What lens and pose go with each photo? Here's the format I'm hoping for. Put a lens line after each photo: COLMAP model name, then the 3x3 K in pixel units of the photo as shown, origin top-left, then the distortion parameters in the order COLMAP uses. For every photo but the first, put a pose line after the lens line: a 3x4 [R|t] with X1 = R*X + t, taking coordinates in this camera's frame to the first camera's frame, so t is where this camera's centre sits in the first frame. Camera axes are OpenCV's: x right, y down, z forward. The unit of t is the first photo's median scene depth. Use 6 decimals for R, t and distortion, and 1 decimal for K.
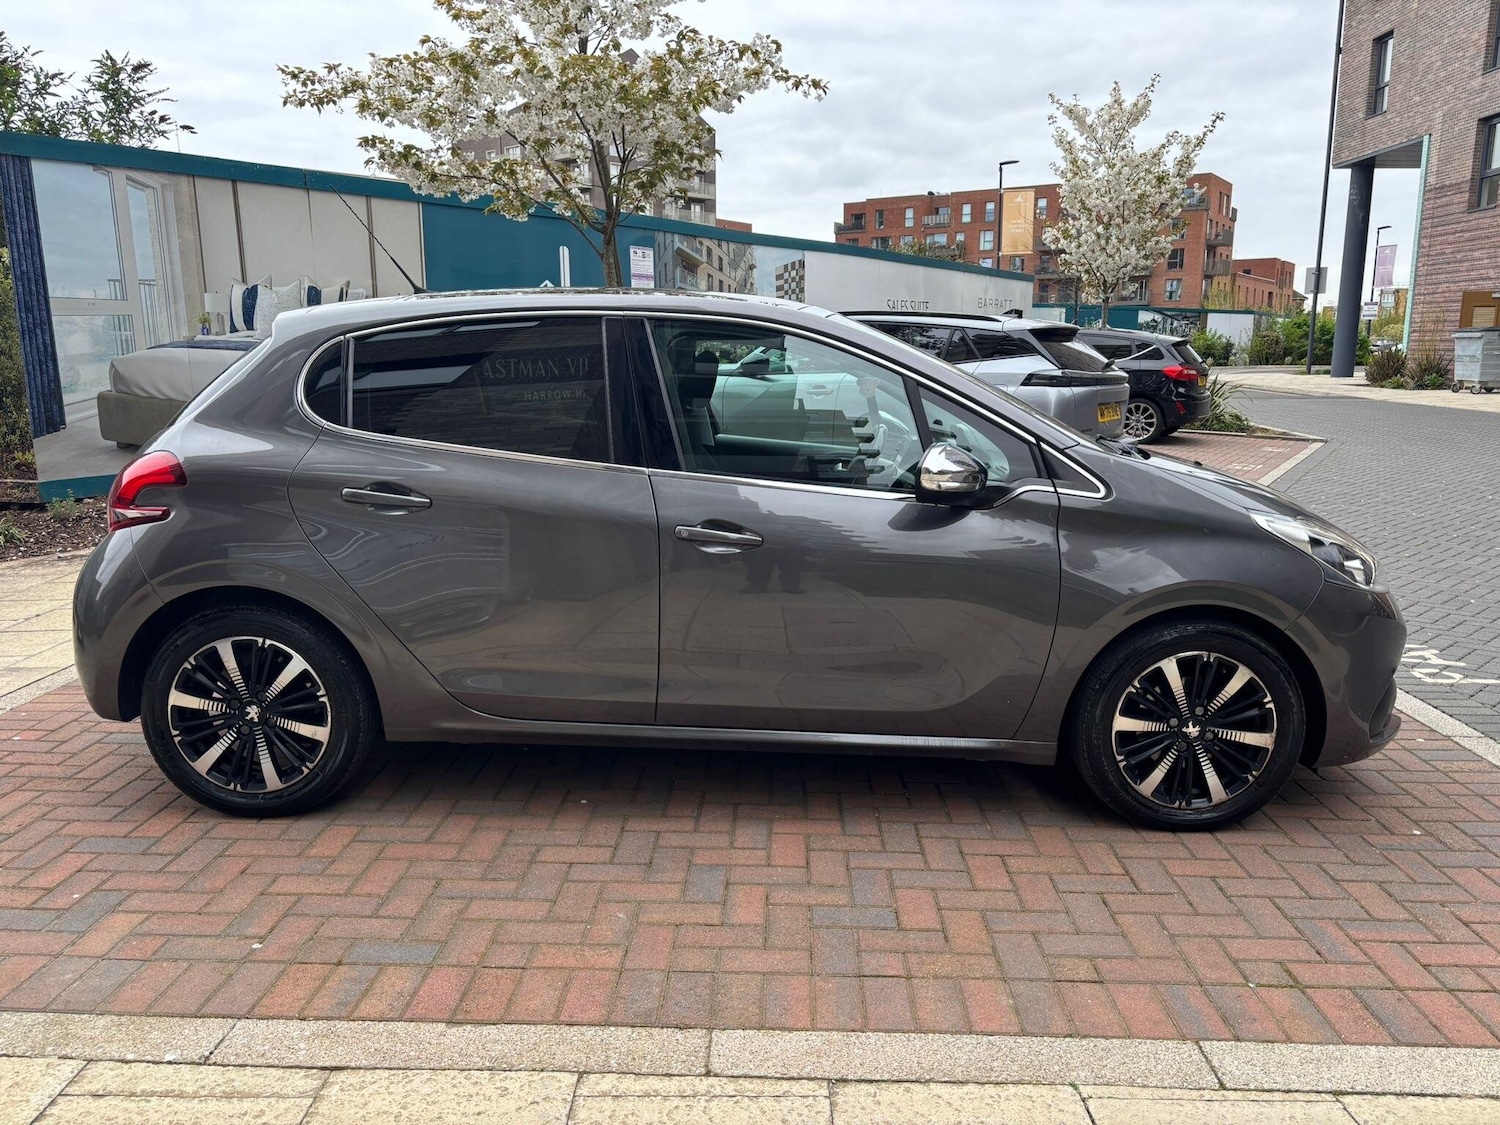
lens RADIAL K [[1130.7, 0, 763.0], [0, 1130.7, 579.3], [0, 0, 1]] dist [0.030401, -0.030525]
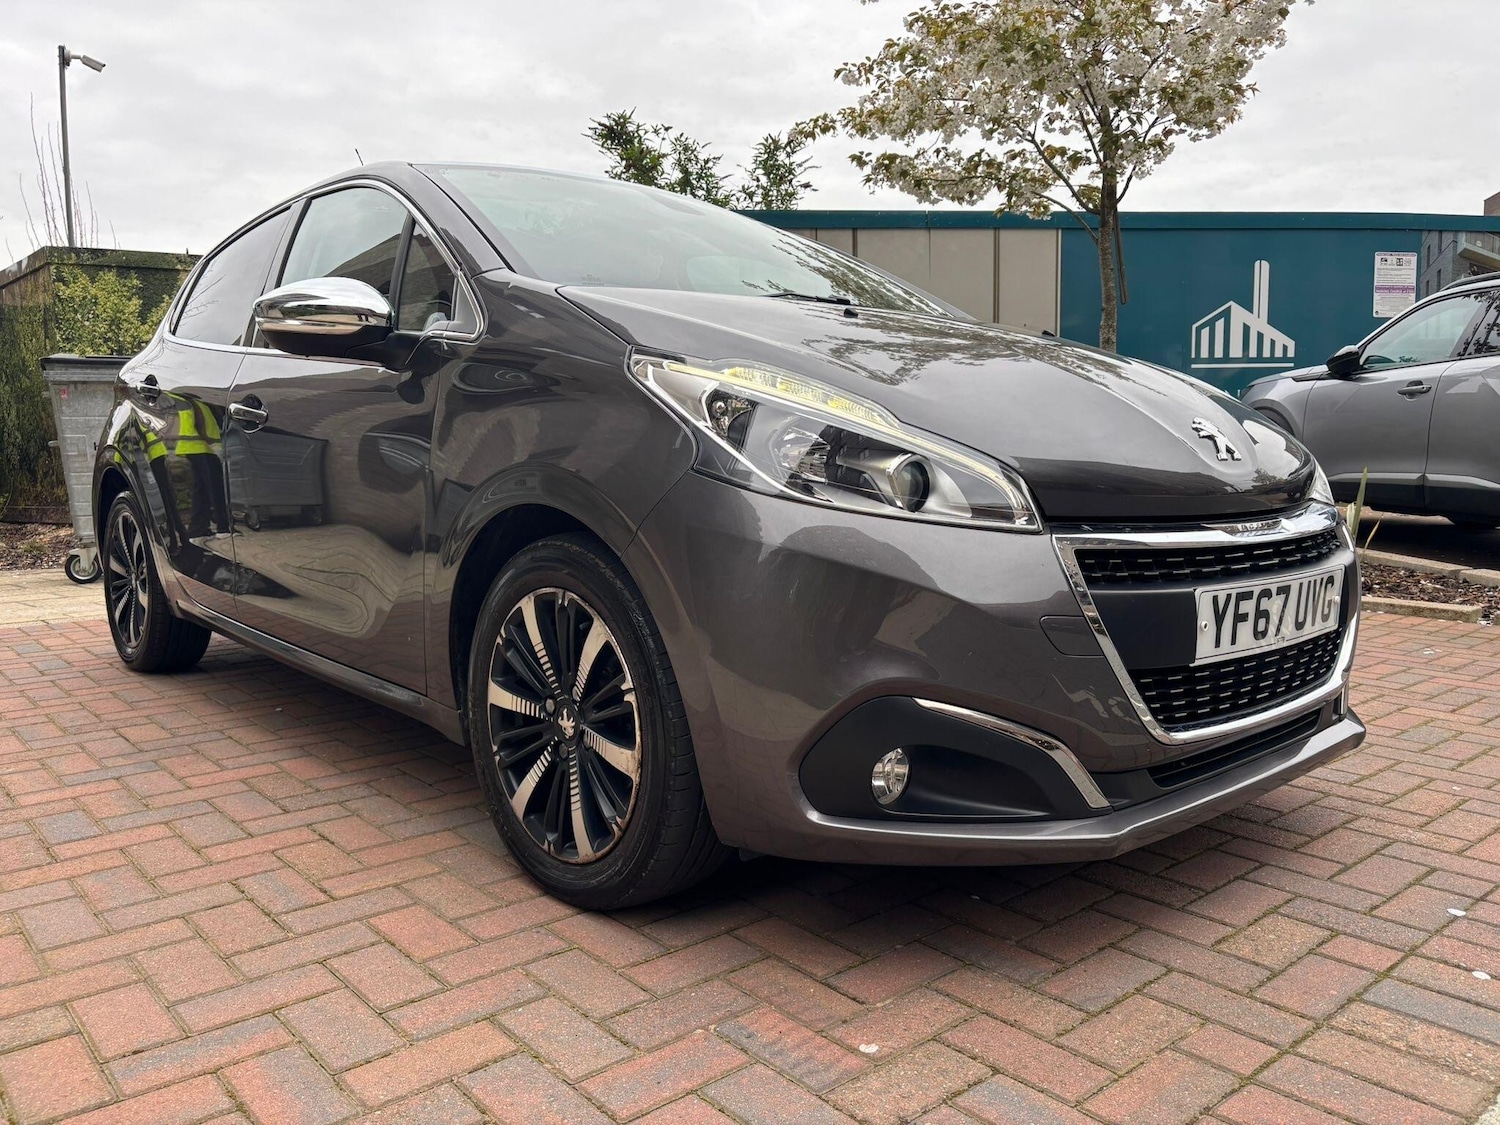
lens RADIAL K [[1148.4, 0, 747.6], [0, 1148.4, 561.1], [0, 0, 1]] dist [0.022258, -0.020728]
pose [[0.673408, 0.063218, -0.736563, 0.361981], [-0.133689, 0.990324, -0.037229, 0.023937], [0.727083, 0.123541, 0.675343, 0.268455]]
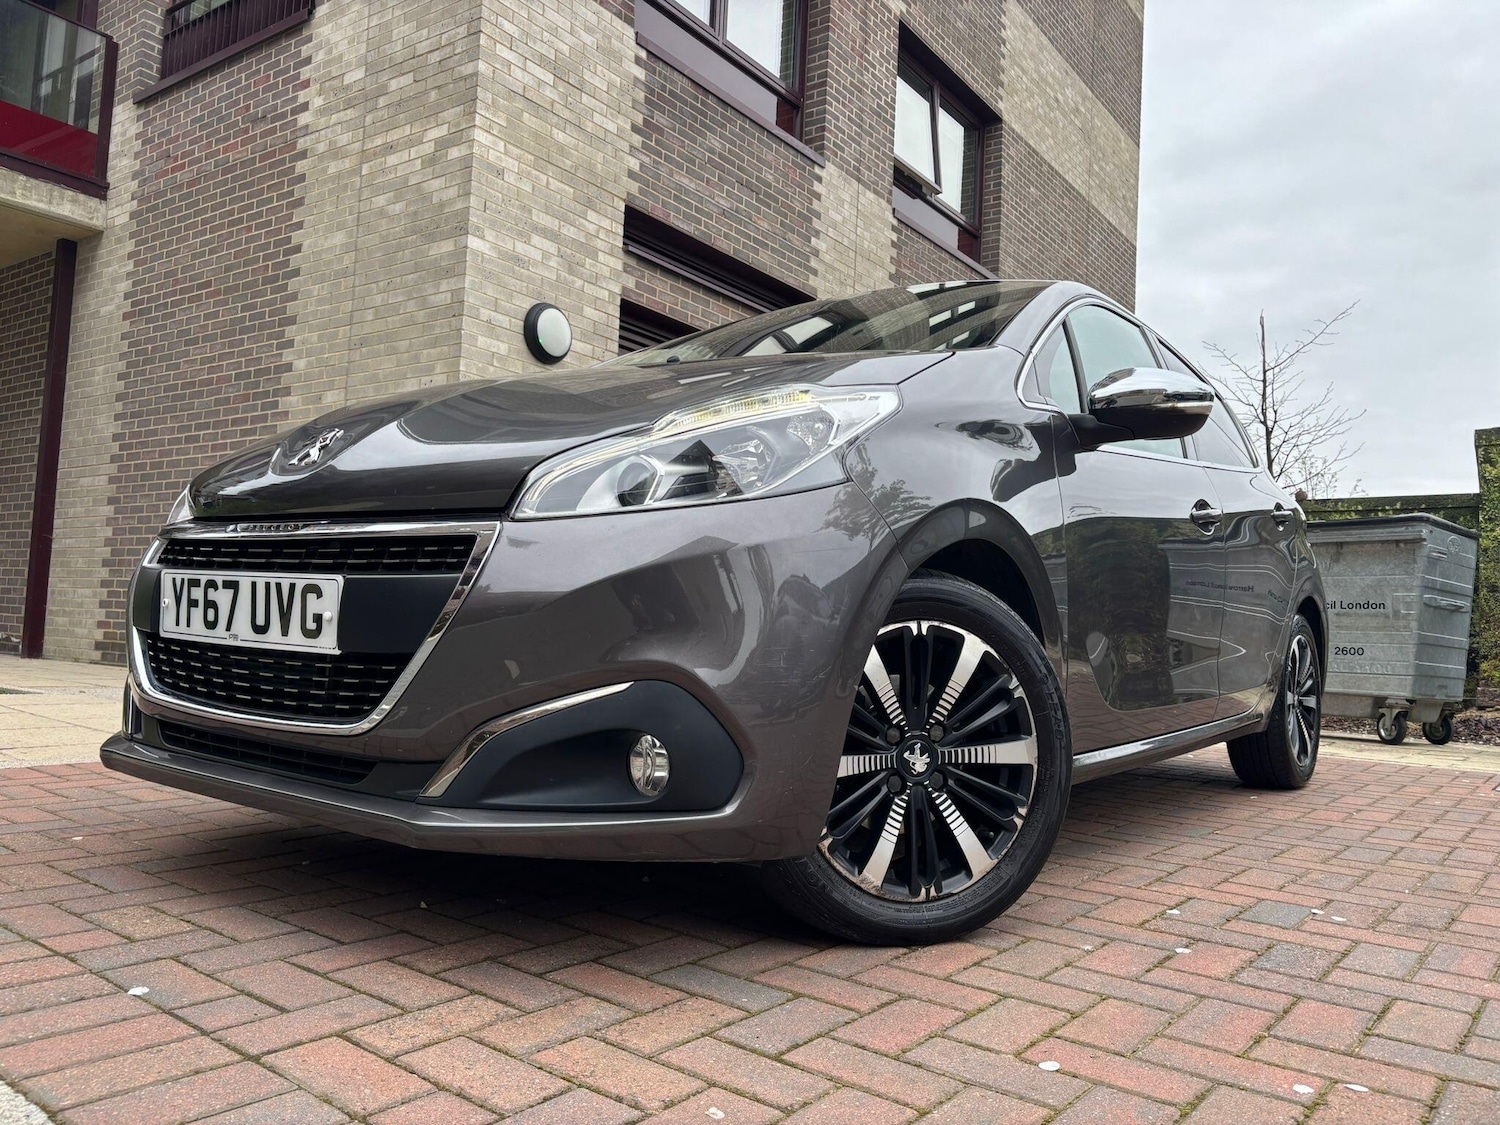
lens RADIAL K [[1148.4, 0, 747.6], [0, 1148.4, 561.1], [0, 0, 1]] dist [0.022258, -0.020728]
pose [[-0.598733, -0.078090, -0.797133, 0.386021], [-0.204060, 0.977266, 0.057535, -0.033288], [0.774518, 0.197111, -0.601056, 0.729977]]
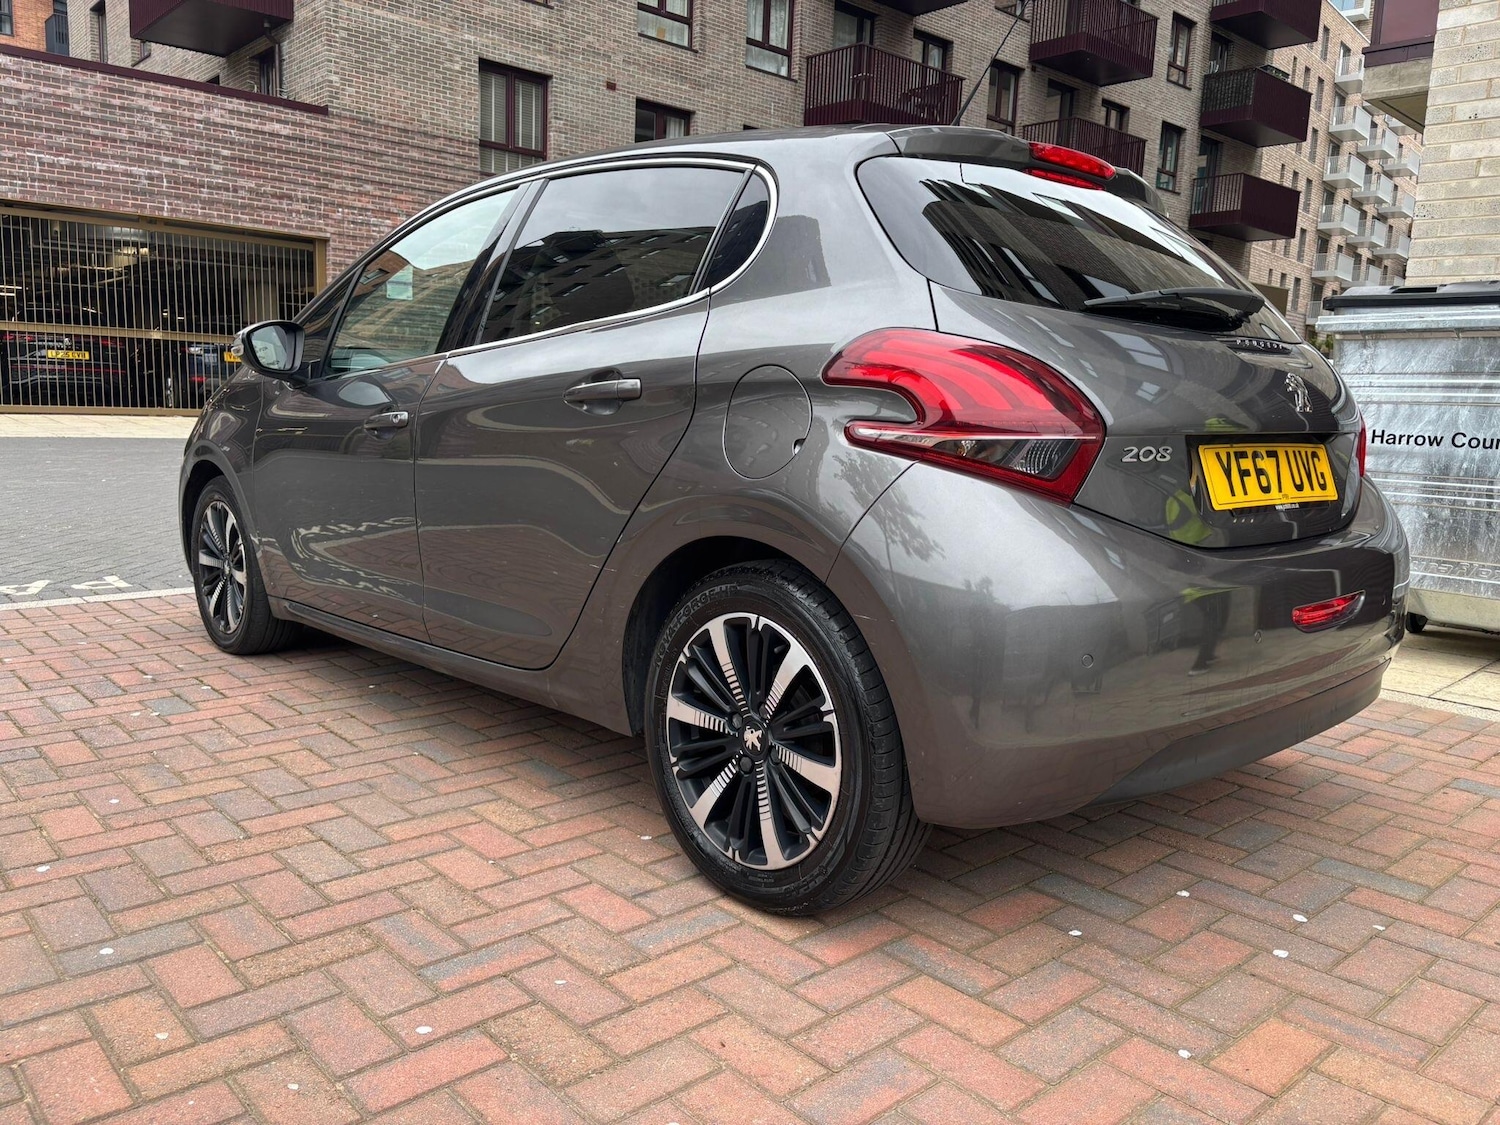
lens RADIAL K [[1148.4, 0, 747.6], [0, 1148.4, 561.1], [0, 0, 1]] dist [0.022258, -0.020728]
pose [[-0.682676, -0.132333, 0.718639, -0.361423], [0.108300, 0.954280, 0.278606, -0.104764], [-0.722651, 0.268026, -0.637132, 0.779549]]
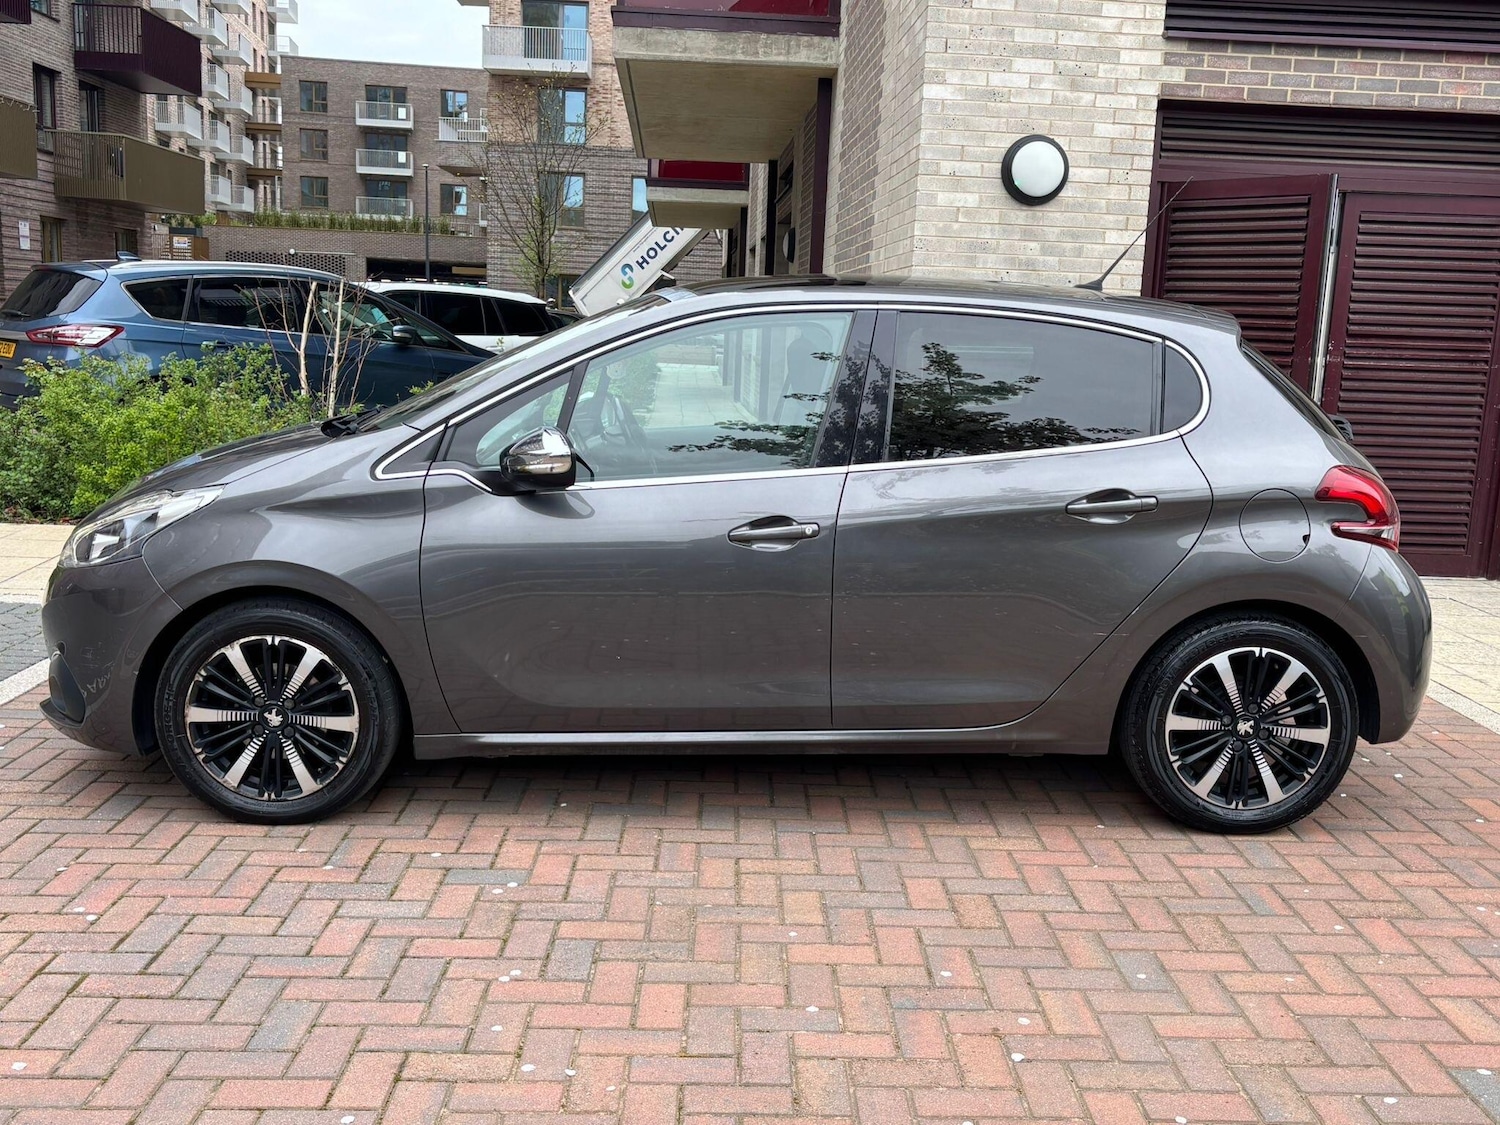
lens RADIAL K [[1487.7, 0, 747.0], [0, 1487.7, 580.1], [0, 0, 1]] dist [0.069886, -0.134808]
pose [[-0.998609, -0.032988, -0.041131, 0.018449], [-0.045787, 0.929381, 0.366271, -0.225920], [0.026144, 0.367644, -0.929599, 1.088282]]
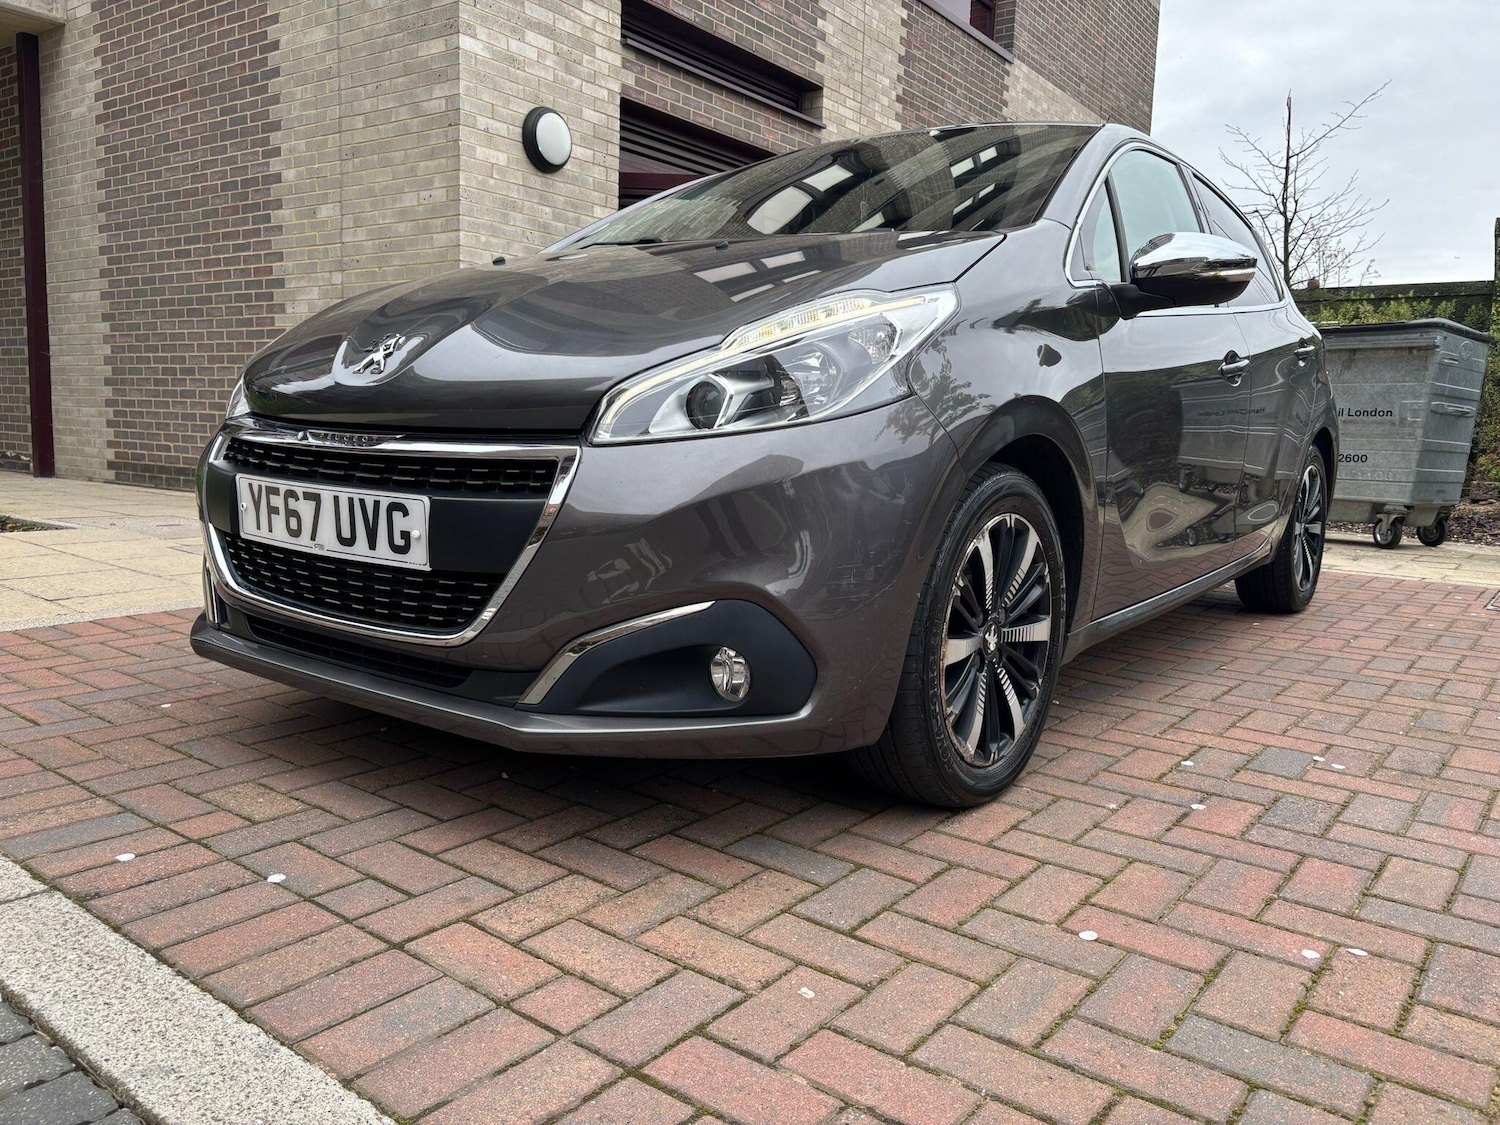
lens RADIAL K [[1149.4, 0, 750.0], [0, 1149.4, 562.5], [0, 0, 1]] dist [0.012704, 0.006490]
pose [[-0.593552, 0.080566, -0.800753, 0.402899], [-0.191117, 0.952404, 0.237488, -0.055736], [0.781773, 0.294000, -0.549904, 0.720295]]
